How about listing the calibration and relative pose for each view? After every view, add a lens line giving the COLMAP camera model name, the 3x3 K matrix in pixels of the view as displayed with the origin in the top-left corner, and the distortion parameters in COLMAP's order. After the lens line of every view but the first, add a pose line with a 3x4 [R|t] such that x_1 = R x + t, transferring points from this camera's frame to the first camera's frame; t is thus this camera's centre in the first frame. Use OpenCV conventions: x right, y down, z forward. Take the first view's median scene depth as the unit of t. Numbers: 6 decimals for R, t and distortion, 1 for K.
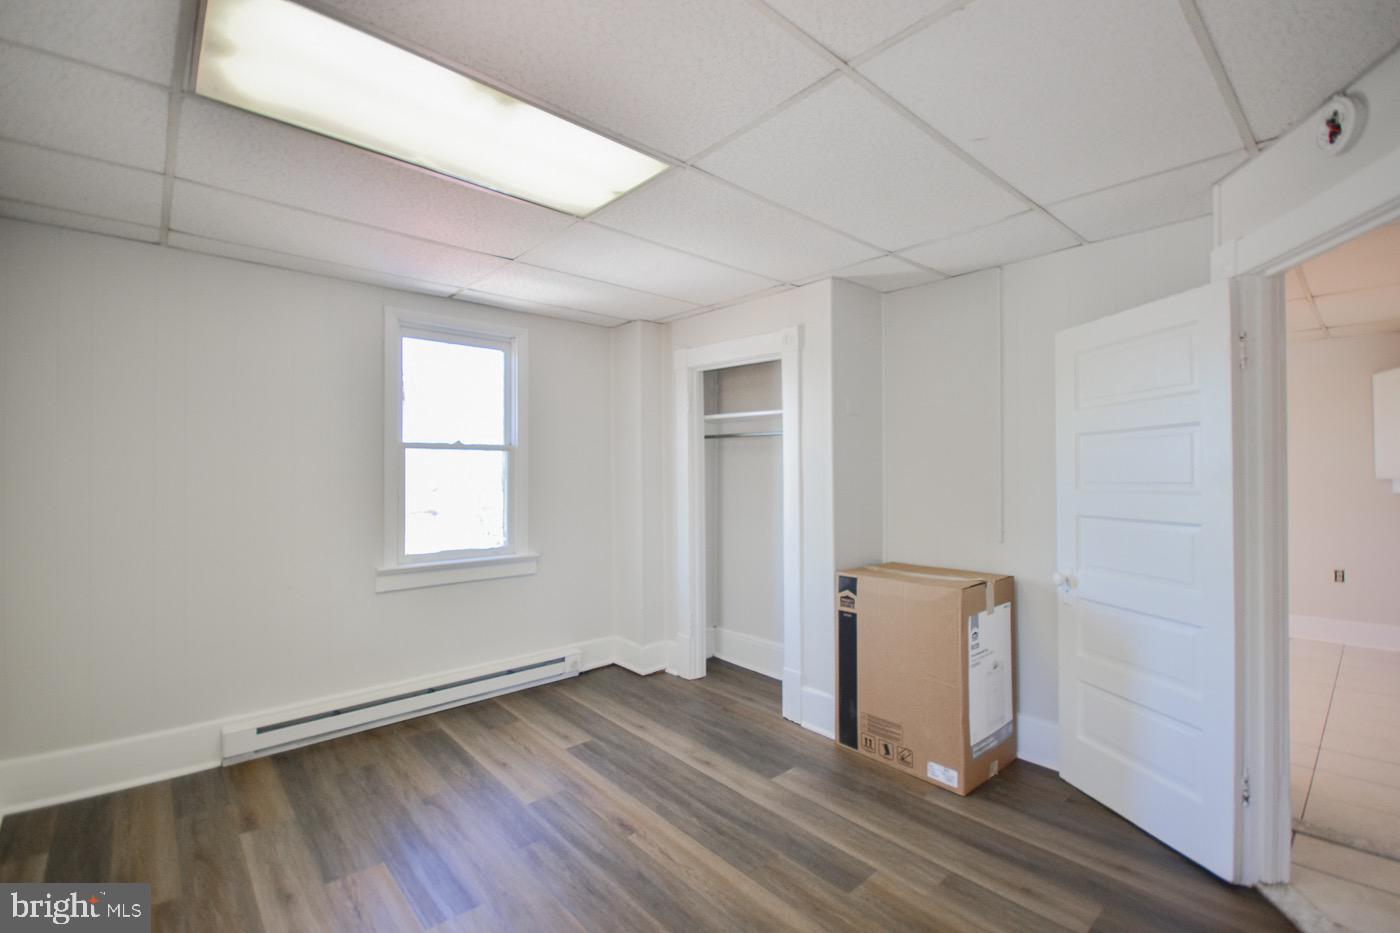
lens RADIAL K [[615.5, 0, 697.6], [0, 615.5, 467.3], [0, 0, 1]] dist [0.013270, -0.017558]
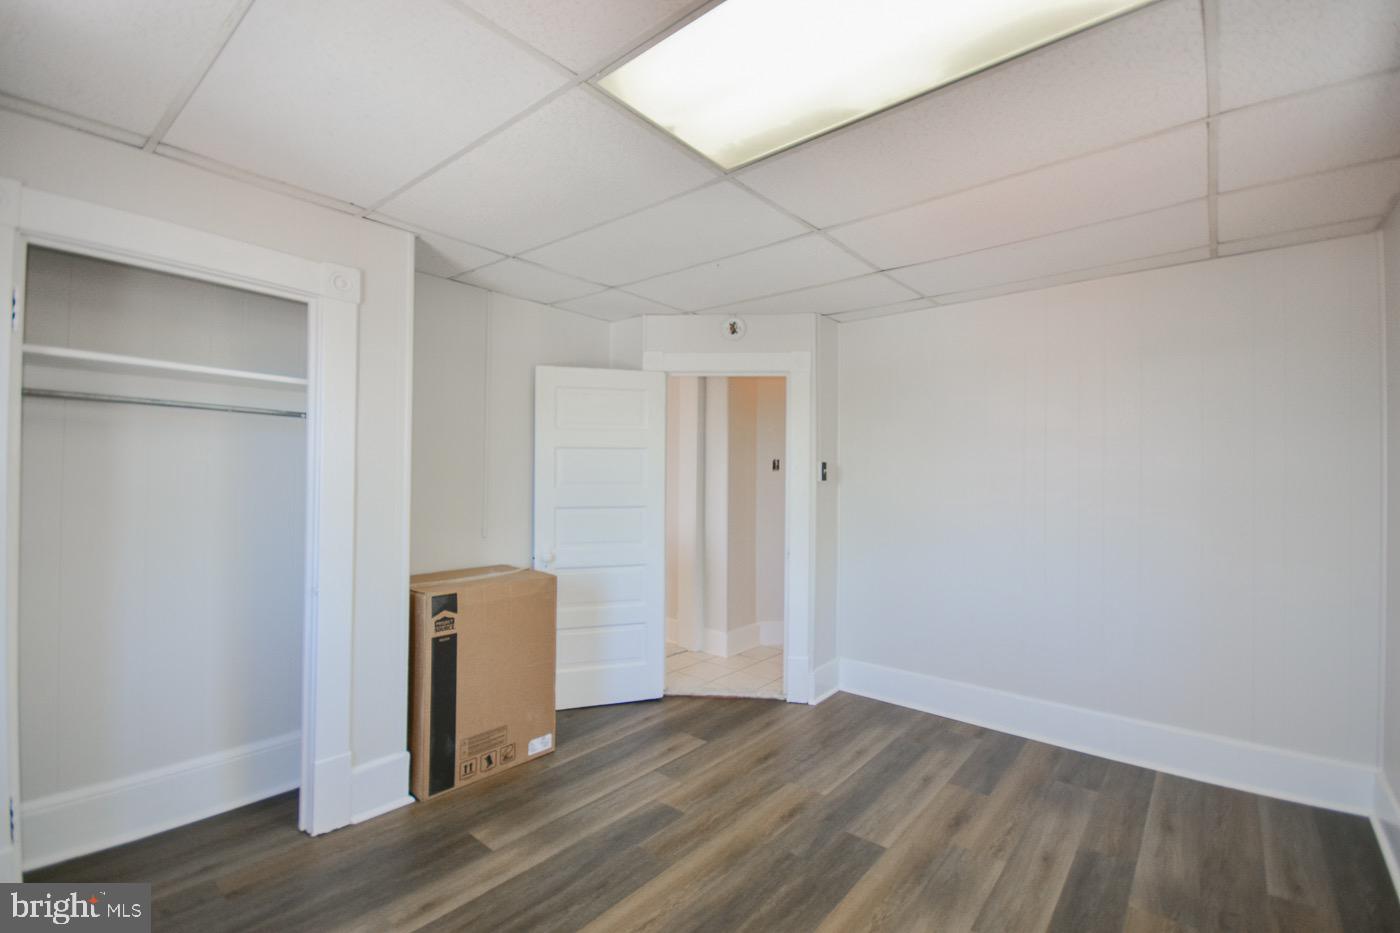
lens RADIAL K [[612.8, 0, 700.1], [0, 612.8, 466.6], [0, 0, 1]] dist [0.007566, -0.013654]
pose [[-0.148111, 0.015788, 0.988845, -0.698996], [-0.015856, 0.999706, -0.018337, 0.007815], [-0.988844, -0.018395, -0.147817, 0.818345]]
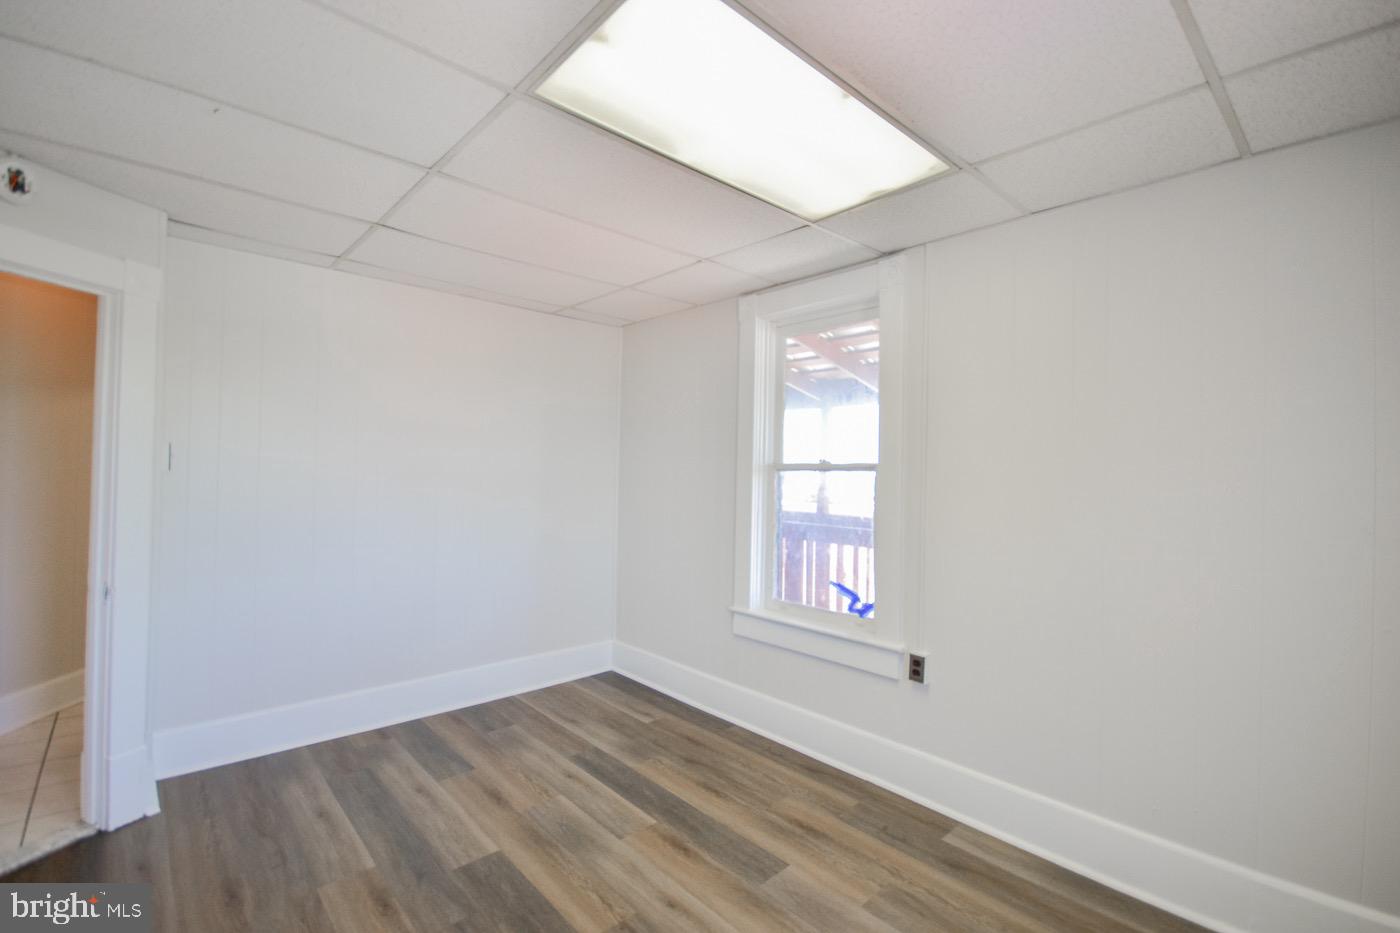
lens RADIAL K [[615.5, 0, 697.6], [0, 615.5, 467.3], [0, 0, 1]] dist [0.013270, -0.017558]
pose [[-0.999740, -0.015387, -0.016838, -0.172840], [-0.015080, 0.999720, -0.018229, 0.008973], [0.017114, -0.017970, -0.999692, 1.246484]]
